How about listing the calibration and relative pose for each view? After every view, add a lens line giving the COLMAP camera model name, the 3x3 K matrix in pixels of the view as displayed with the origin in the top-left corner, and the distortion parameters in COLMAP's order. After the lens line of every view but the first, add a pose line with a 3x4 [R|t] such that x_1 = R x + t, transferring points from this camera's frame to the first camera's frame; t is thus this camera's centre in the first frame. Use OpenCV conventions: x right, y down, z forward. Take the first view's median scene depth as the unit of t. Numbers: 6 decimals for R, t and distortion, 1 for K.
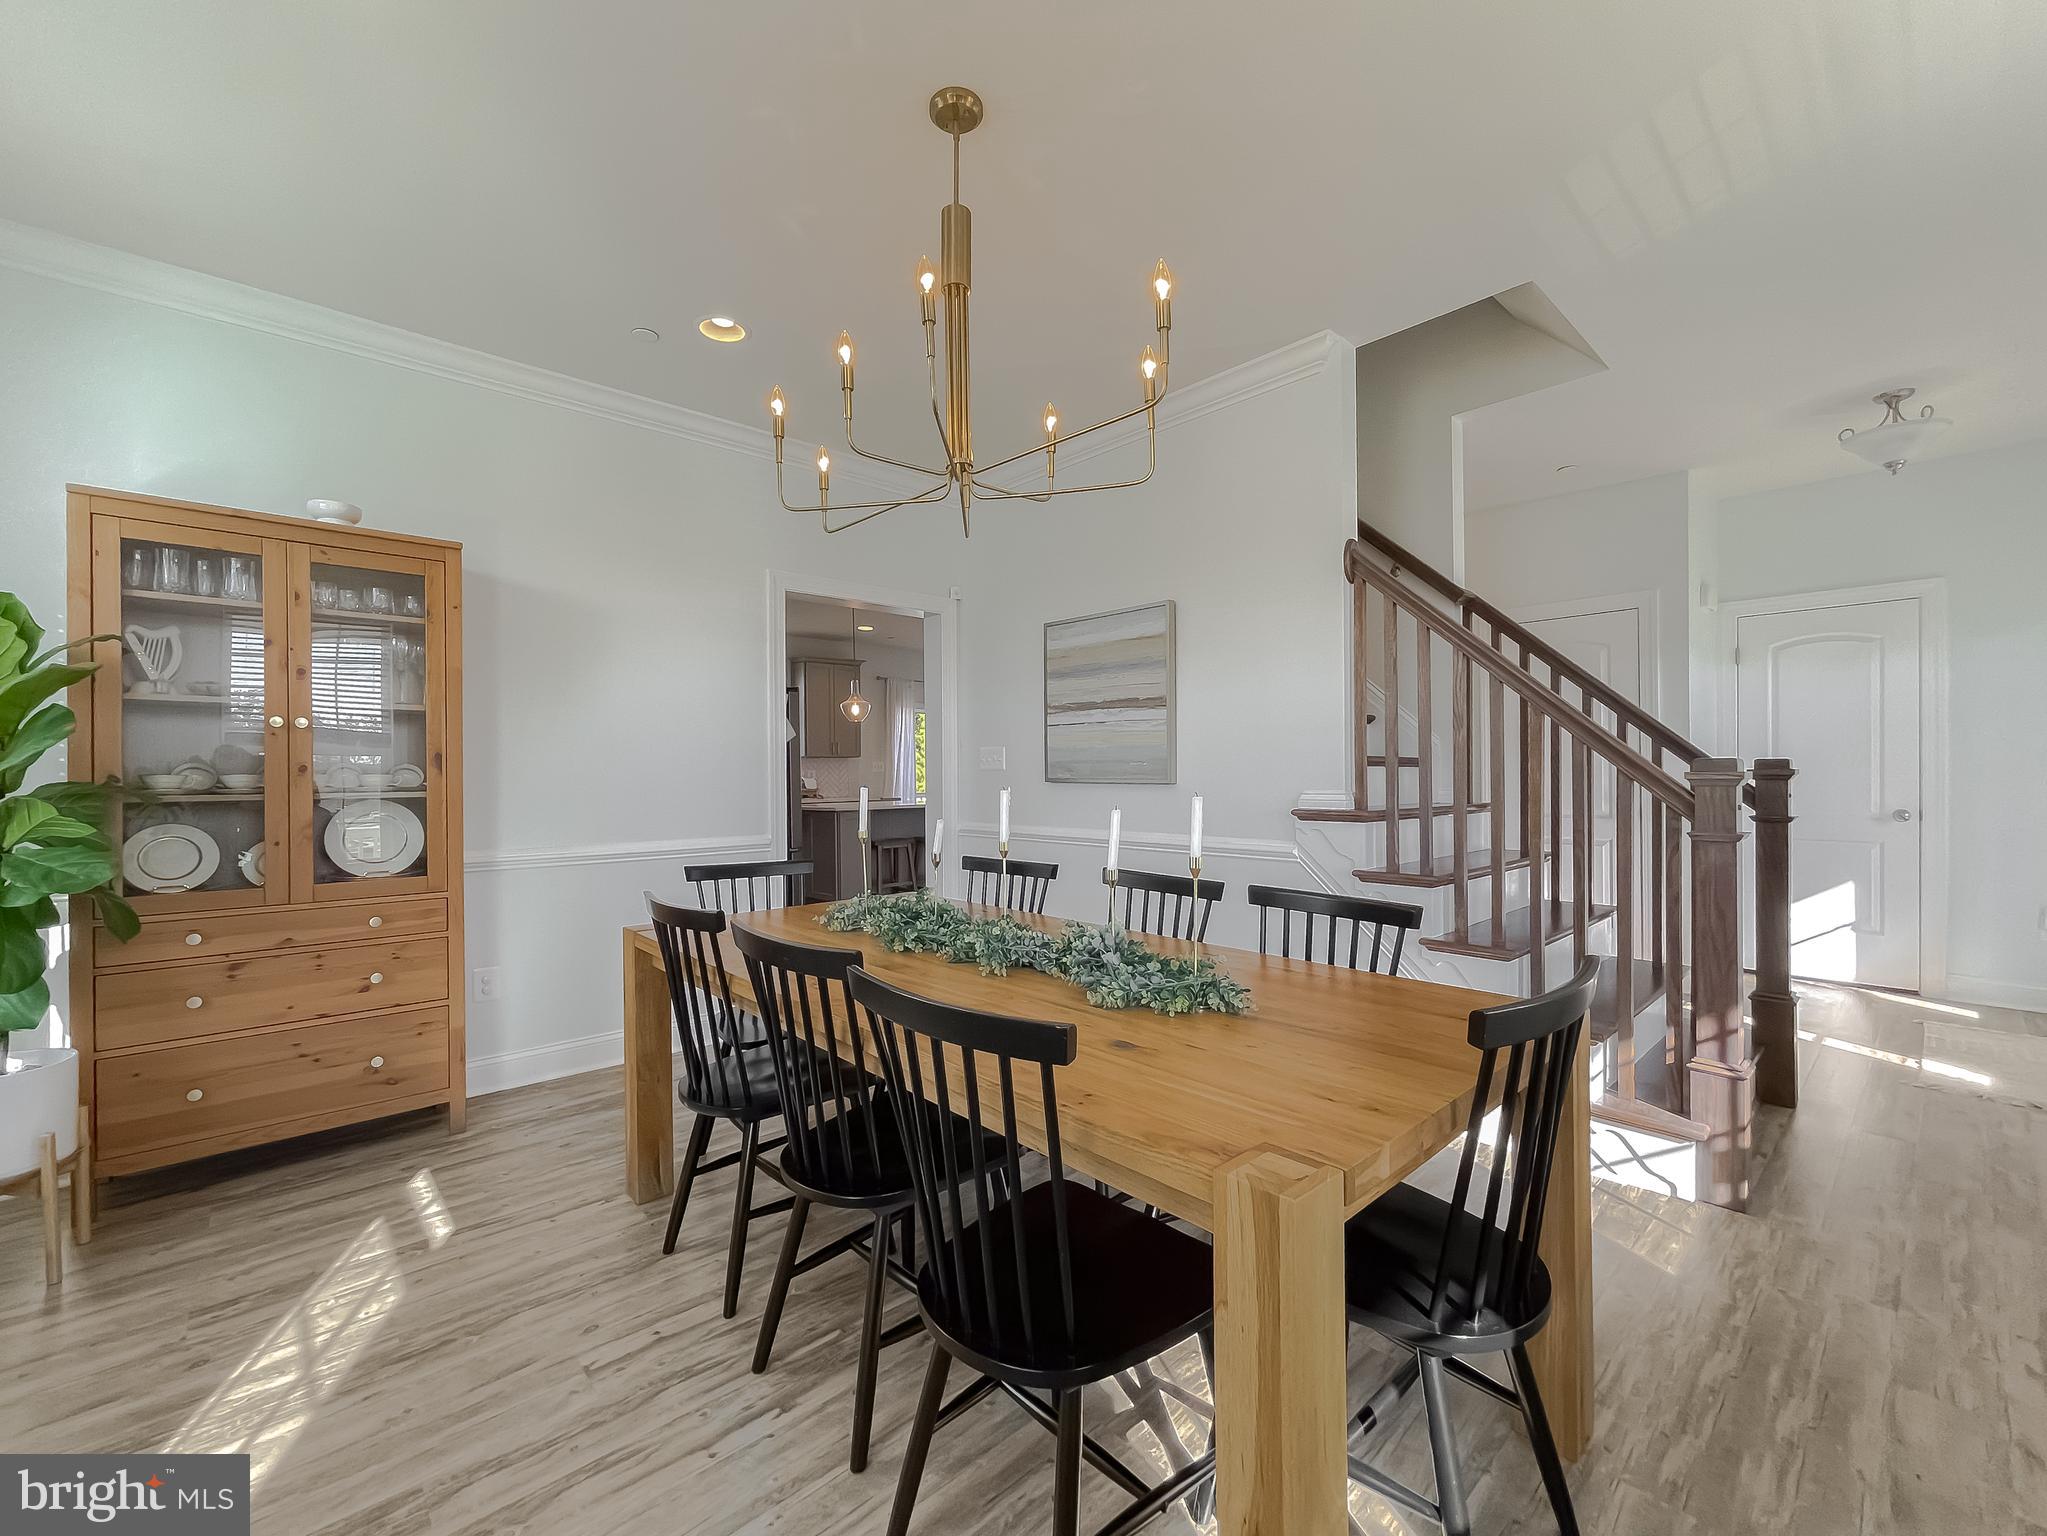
lens RADIAL K [[846.6, 0, 1023.5], [0, 846.6, 768.0], [0, 0, 1]] dist [-0.001893, 0.000141]
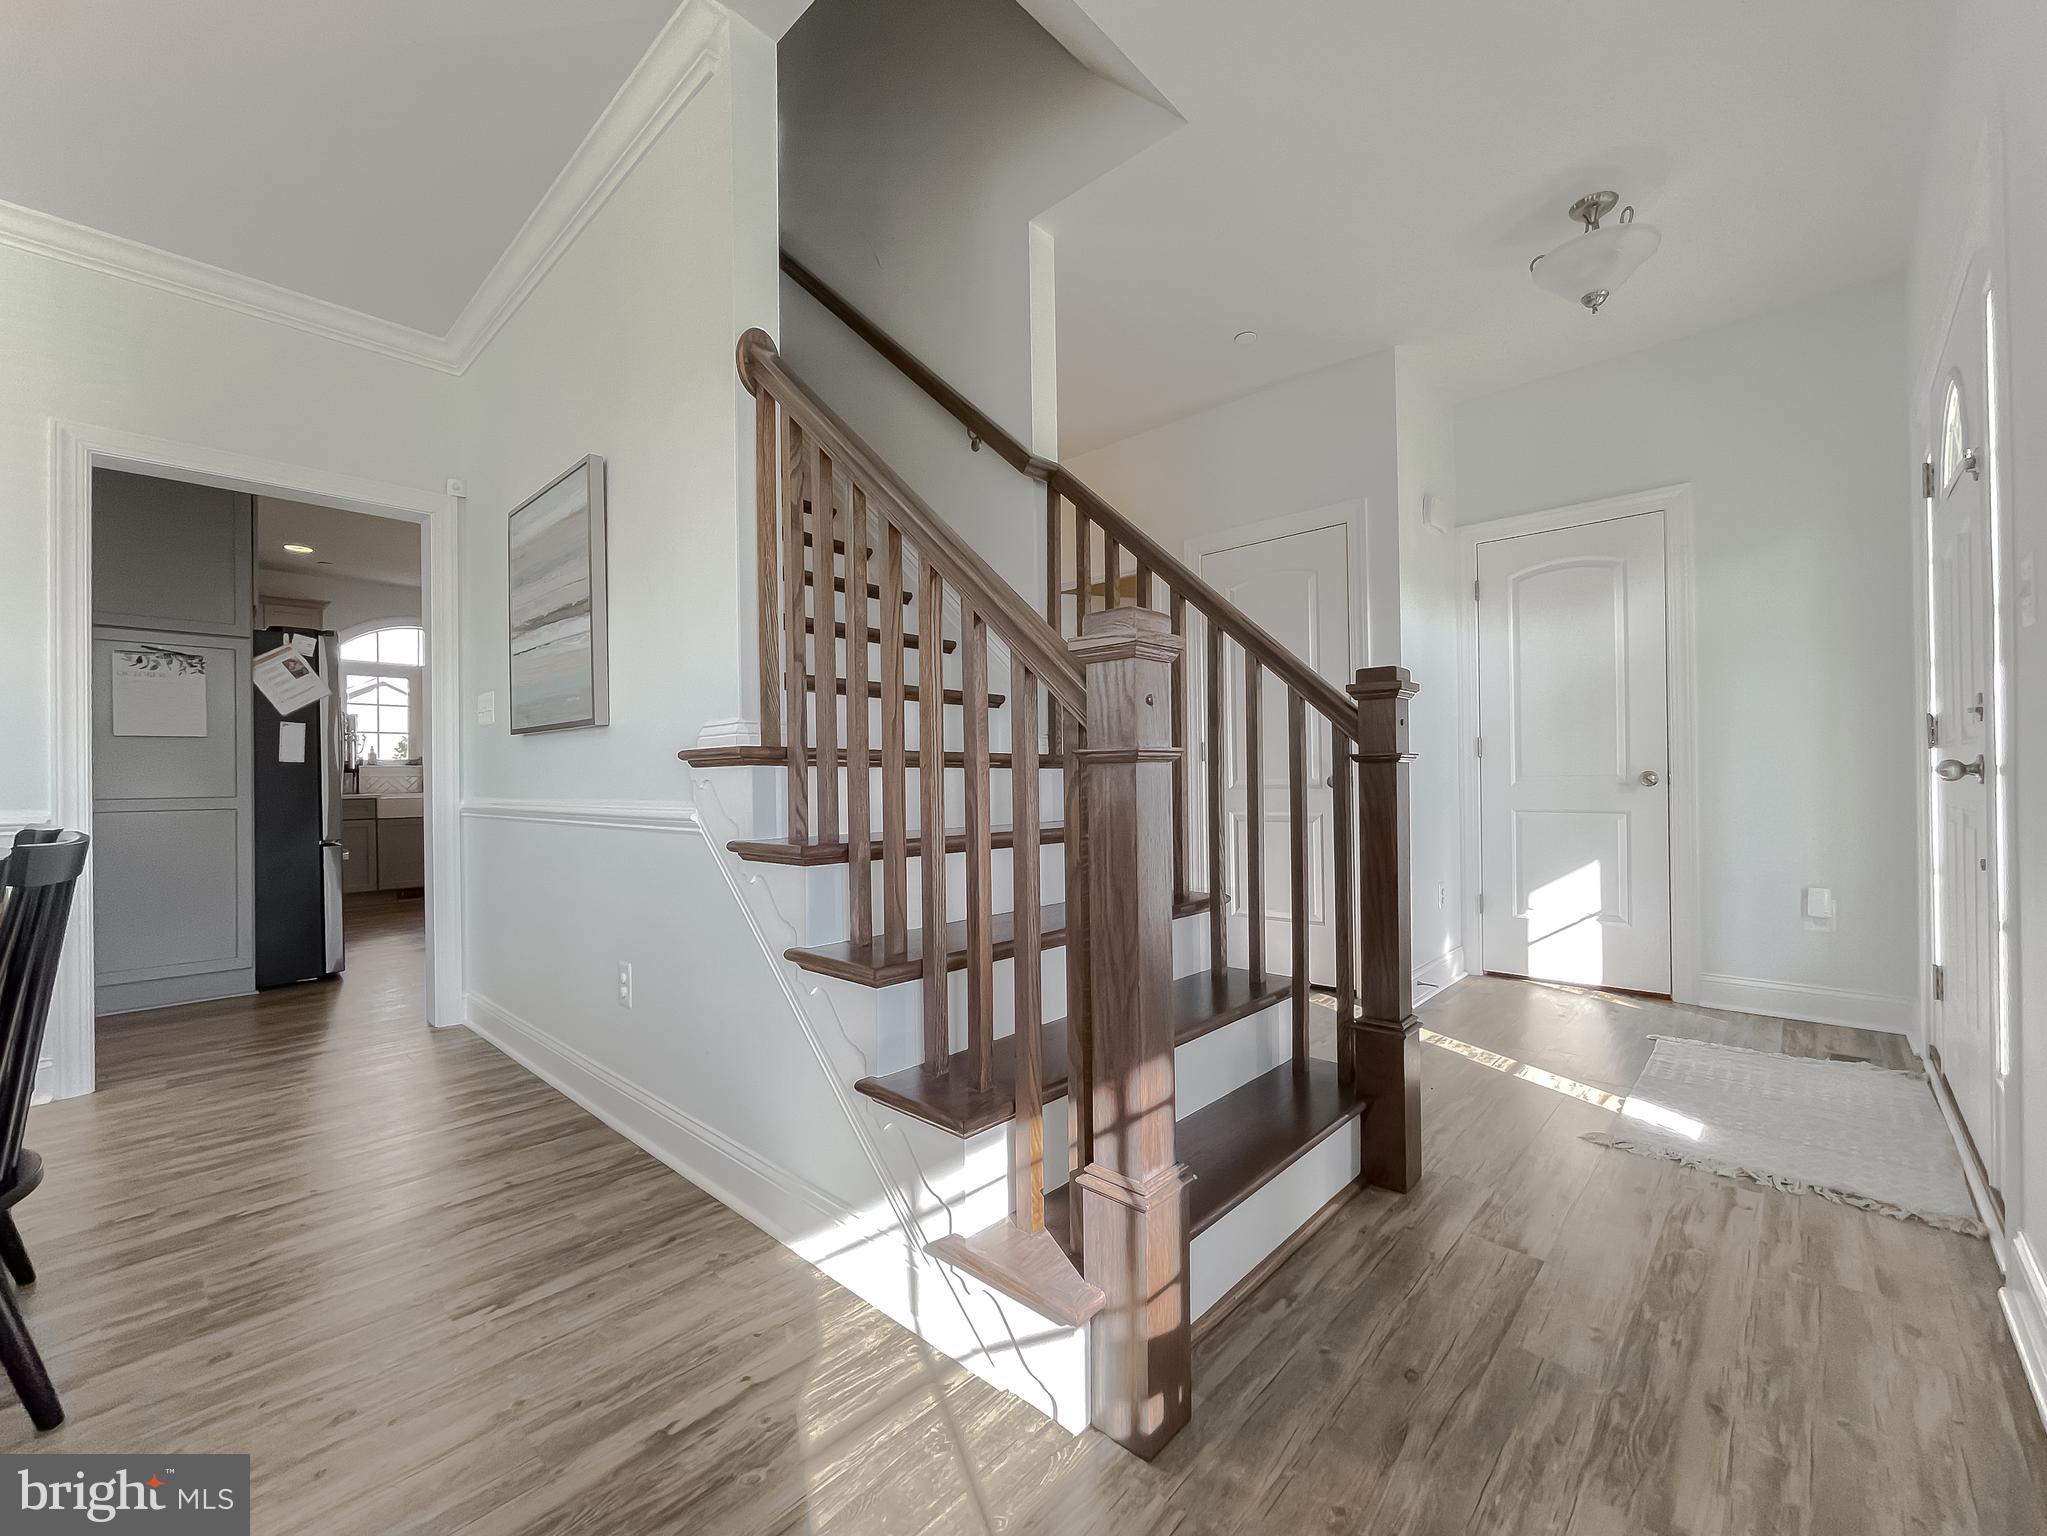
lens RADIAL K [[846.6, 0, 1023.5], [0, 846.6, 768.0], [0, 0, 1]] dist [-0.001893, 0.000141]
pose [[0.996408, -0.005002, 0.084530, 0.514695], [0.005701, 0.999952, -0.008025, 0.067512], [-0.084486, 0.008478, 0.996389, 0.334107]]
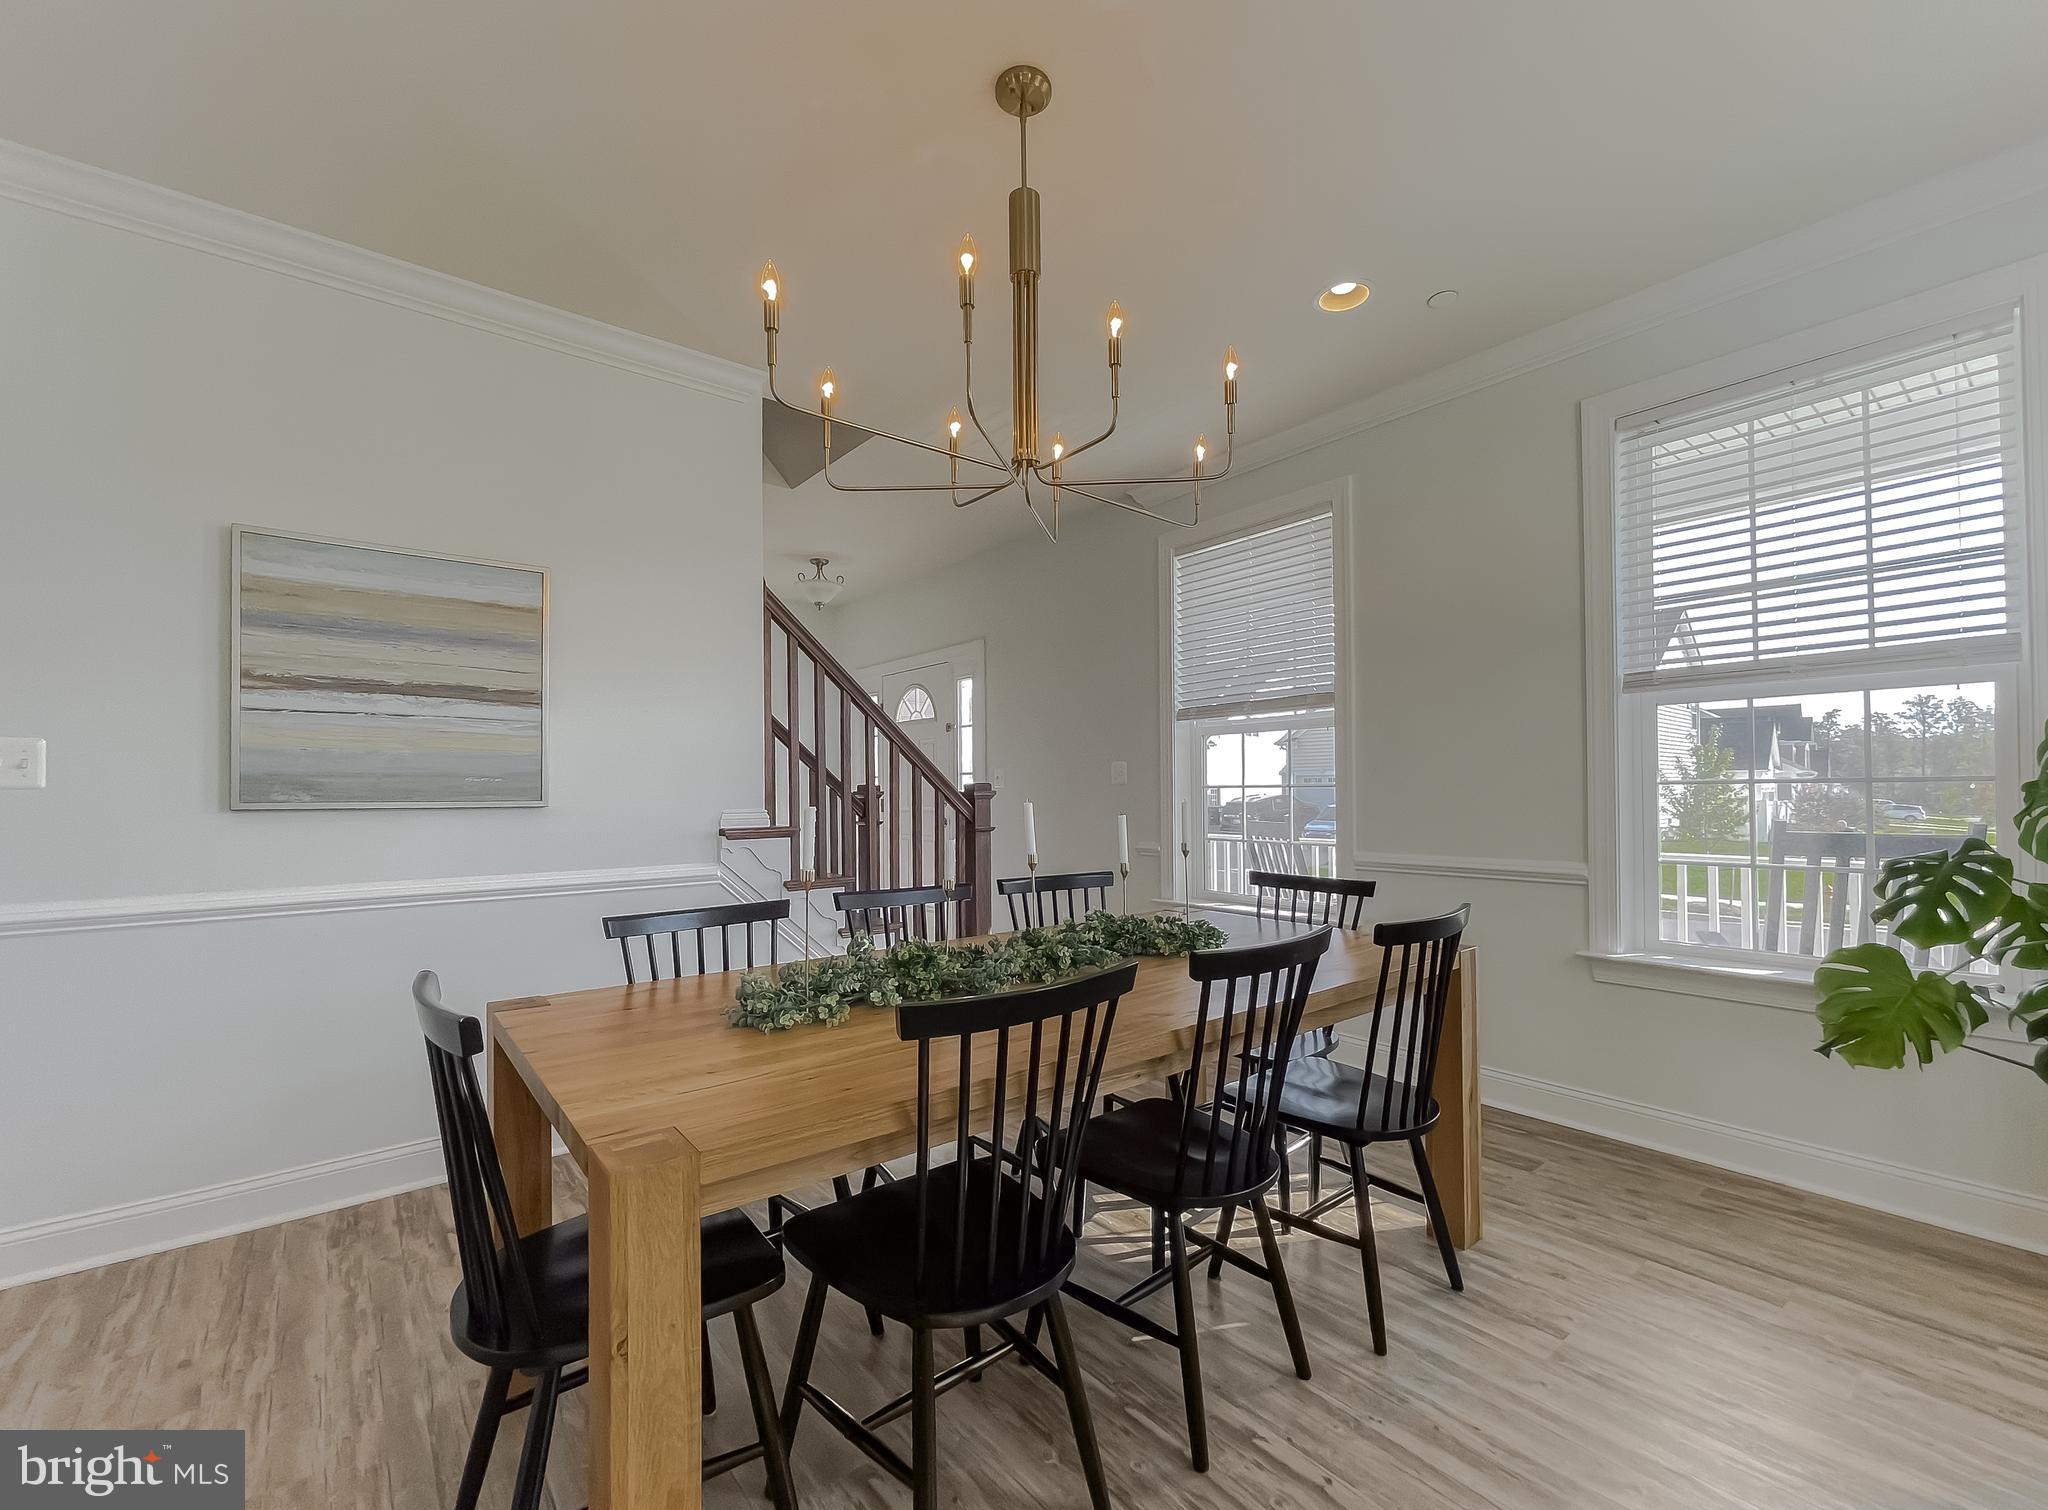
lens RADIAL K [[798.6, 0, 1020.3], [0, 798.6, 786.9], [0, 0, 1]] dist [-0.027951, -0.000125]
pose [[0.090299, 0.014186, 0.995814, -0.573047], [-0.003252, 0.999897, -0.013949, 0.011456], [-0.995909, -0.001979, 0.090336, 0.559872]]
